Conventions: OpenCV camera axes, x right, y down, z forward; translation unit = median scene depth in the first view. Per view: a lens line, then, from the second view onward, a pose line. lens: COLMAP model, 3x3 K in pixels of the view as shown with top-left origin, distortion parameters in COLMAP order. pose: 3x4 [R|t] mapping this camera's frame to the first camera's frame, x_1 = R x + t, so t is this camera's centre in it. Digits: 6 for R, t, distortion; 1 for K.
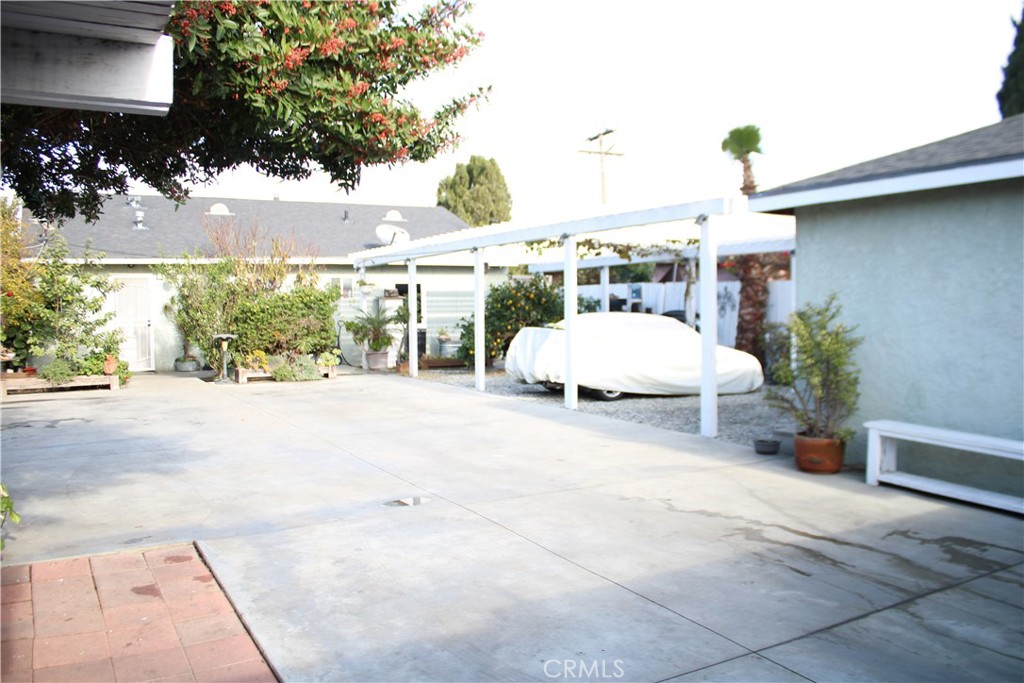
lens RADIAL K [[864.1, 0, 512.0], [0, 864.1, 341.5], [0, 0, 1]] dist [-0.178155, 0.154281]
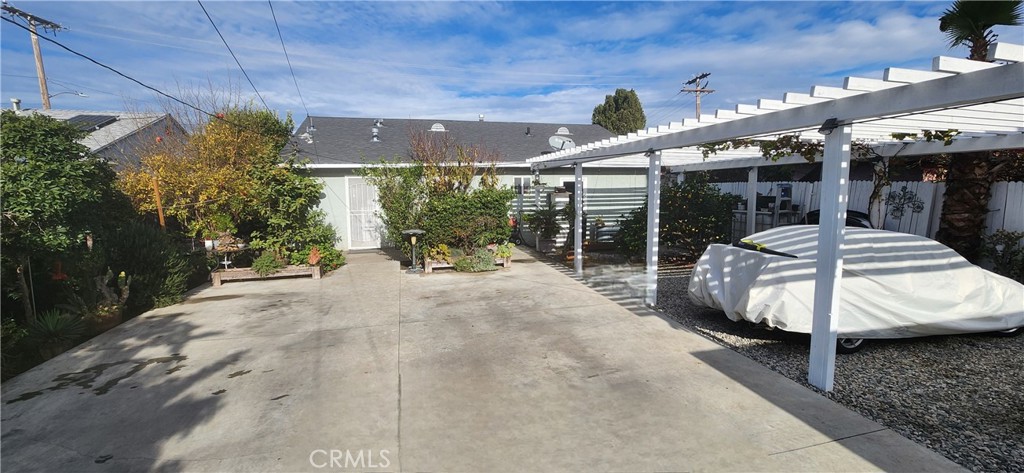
lens RADIAL K [[431.3, 0, 512.0], [0, 431.3, 236.5], [0, 0, 1]] dist [-0.000337, 0.000216]
pose [[0.968002, 0.028674, -0.249298, -0.055282], [-0.009602, 0.996955, 0.077386, -0.040968], [0.250758, -0.072516, 0.965330, 0.411240]]
